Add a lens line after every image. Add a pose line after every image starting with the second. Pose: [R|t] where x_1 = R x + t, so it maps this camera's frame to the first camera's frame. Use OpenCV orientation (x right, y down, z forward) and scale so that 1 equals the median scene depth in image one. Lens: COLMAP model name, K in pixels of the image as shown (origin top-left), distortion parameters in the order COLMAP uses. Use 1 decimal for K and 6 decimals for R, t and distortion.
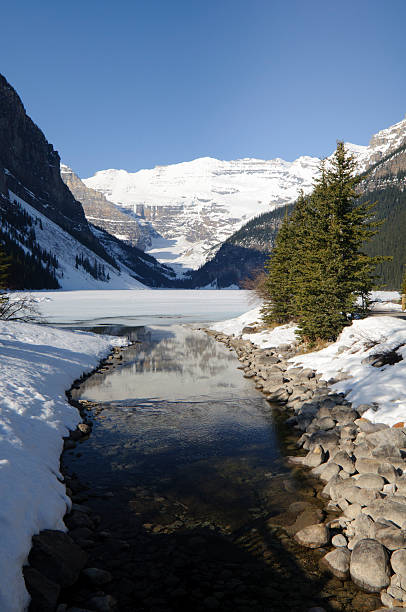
lens RADIAL K [[596.4, 0, 203.0], [0, 596.4, 306.0], [0, 0, 1]] dist [0.038383, 0.000925]
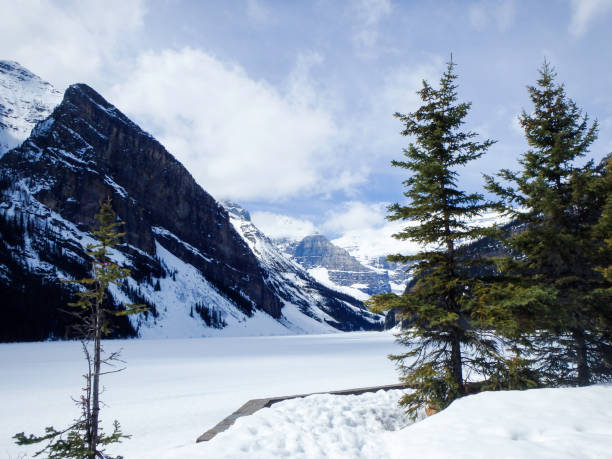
lens RADIAL K [[501.6, 0, 306.0], [0, 501.6, 229.5], [0, 0, 1]] dist [0.041469, -0.005180]
pose [[0.942217, -0.093367, -0.321729, 0.124135], [0.017342, 0.972683, -0.231487, -0.002168], [0.334554, 0.212532, 0.918098, 0.116907]]
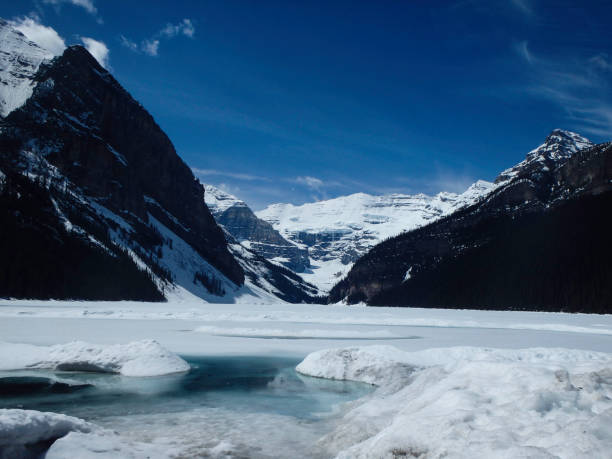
lens RADIAL K [[509.7, 0, 313.2], [0, 509.7, 228.9], [0, 0, 1]] dist [0.004918, -0.000907]
pose [[0.993269, 0.003437, -0.115782, 0.055685], [-0.023925, 0.984094, -0.176033, -0.000561], [0.113336, 0.177618, 0.977552, 0.037106]]
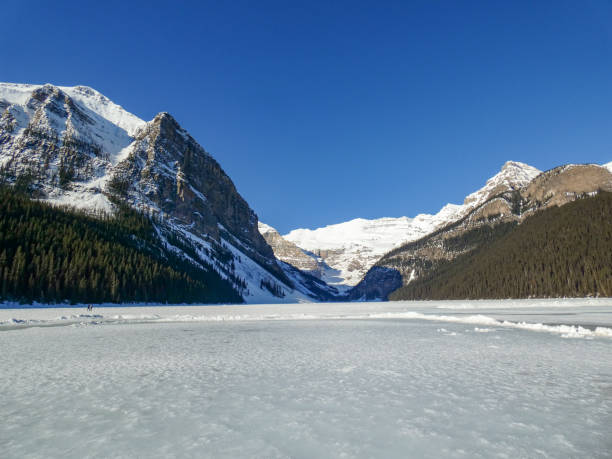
lens RADIAL K [[367.6, 0, 306.0], [0, 367.6, 229.5], [0, 0, 1]] dist [-0.019779, -0.000331]
pose [[0.988304, -0.051113, -0.143676, 0.012785], [0.017559, 0.974031, -0.225735, -0.000175], [0.151483, 0.220572, 0.963536, 0.066016]]
